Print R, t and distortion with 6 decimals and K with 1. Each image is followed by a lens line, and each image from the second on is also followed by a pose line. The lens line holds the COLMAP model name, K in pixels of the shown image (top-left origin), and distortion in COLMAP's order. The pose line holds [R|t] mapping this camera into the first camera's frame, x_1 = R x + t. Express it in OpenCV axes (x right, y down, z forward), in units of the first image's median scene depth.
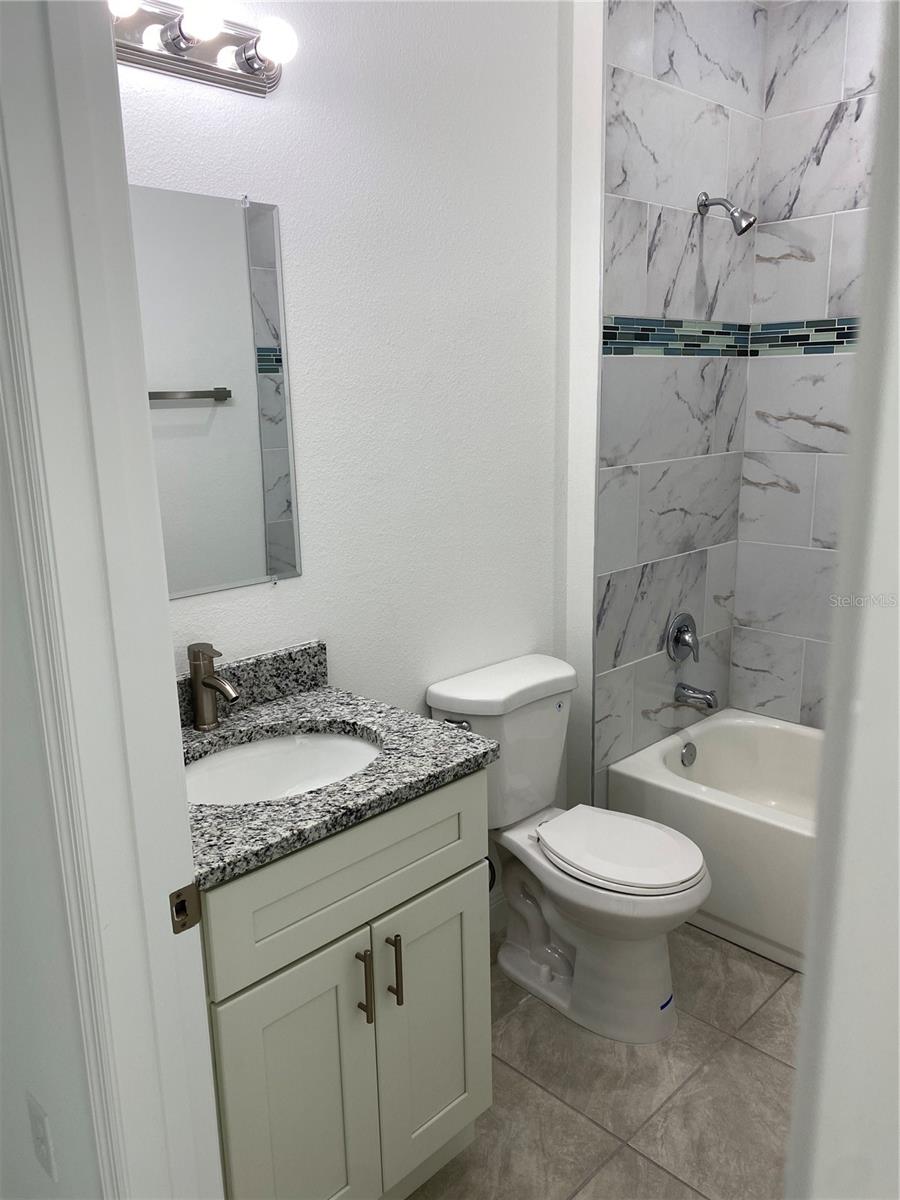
lens RADIAL K [[909.5, 0, 445.3], [0, 909.5, 610.9], [0, 0, 1]] dist [0.023409, -0.028640]
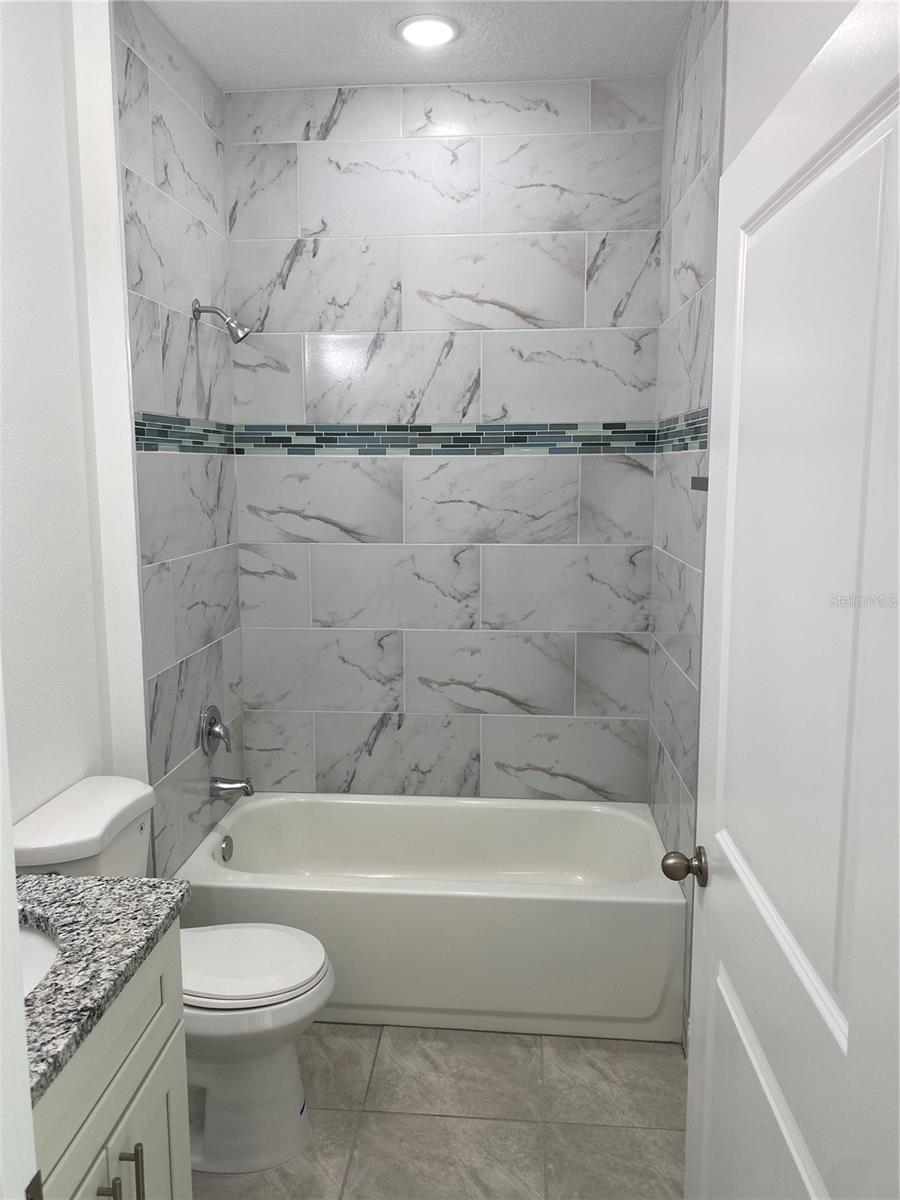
lens RADIAL K [[909.5, 0, 447.7], [0, 909.5, 595.6], [0, 0, 1]] dist [0.023409, -0.028640]
pose [[0.758262, -0.071872, 0.647976, -0.193826], [0.138858, 0.988904, -0.052804, -0.030630], [-0.636991, 0.130016, 0.759828, 0.073211]]
